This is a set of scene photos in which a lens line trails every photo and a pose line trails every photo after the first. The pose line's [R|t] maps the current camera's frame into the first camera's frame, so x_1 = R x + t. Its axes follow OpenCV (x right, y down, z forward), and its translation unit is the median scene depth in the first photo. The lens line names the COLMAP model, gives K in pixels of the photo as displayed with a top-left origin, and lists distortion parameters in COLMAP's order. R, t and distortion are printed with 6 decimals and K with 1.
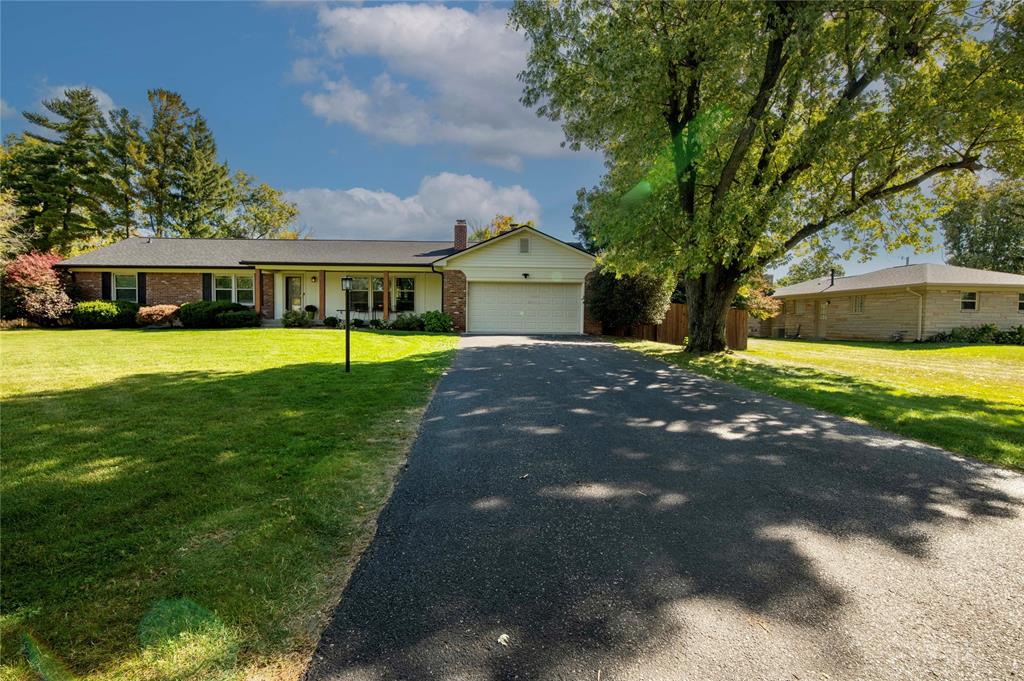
lens RADIAL K [[506.0, 0, 511.7], [0, 506.0, 343.9], [0, 0, 1]] dist [-0.000083, -0.000186]
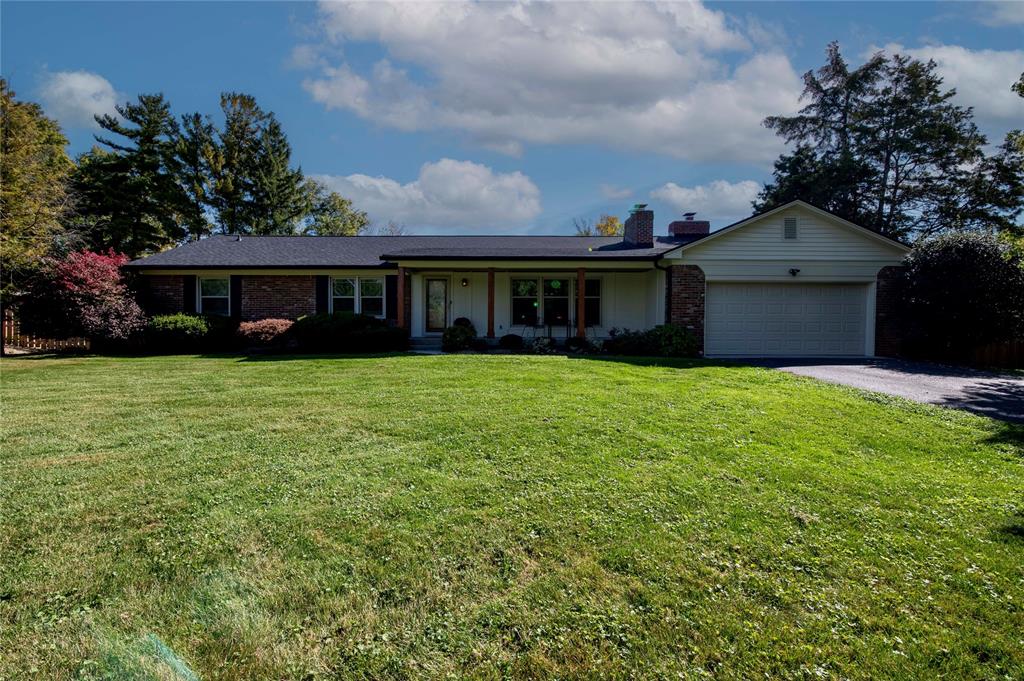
lens RADIAL K [[459.8, 0, 512.0], [0, 459.8, 340.5], [0, 0, 1]] dist [-0.001099, -0.000159]
pose [[0.999460, -0.005476, -0.032387, -0.159432], [0.004720, 0.999715, -0.023397, -0.014501], [0.032506, 0.023232, 0.999201, 0.177982]]
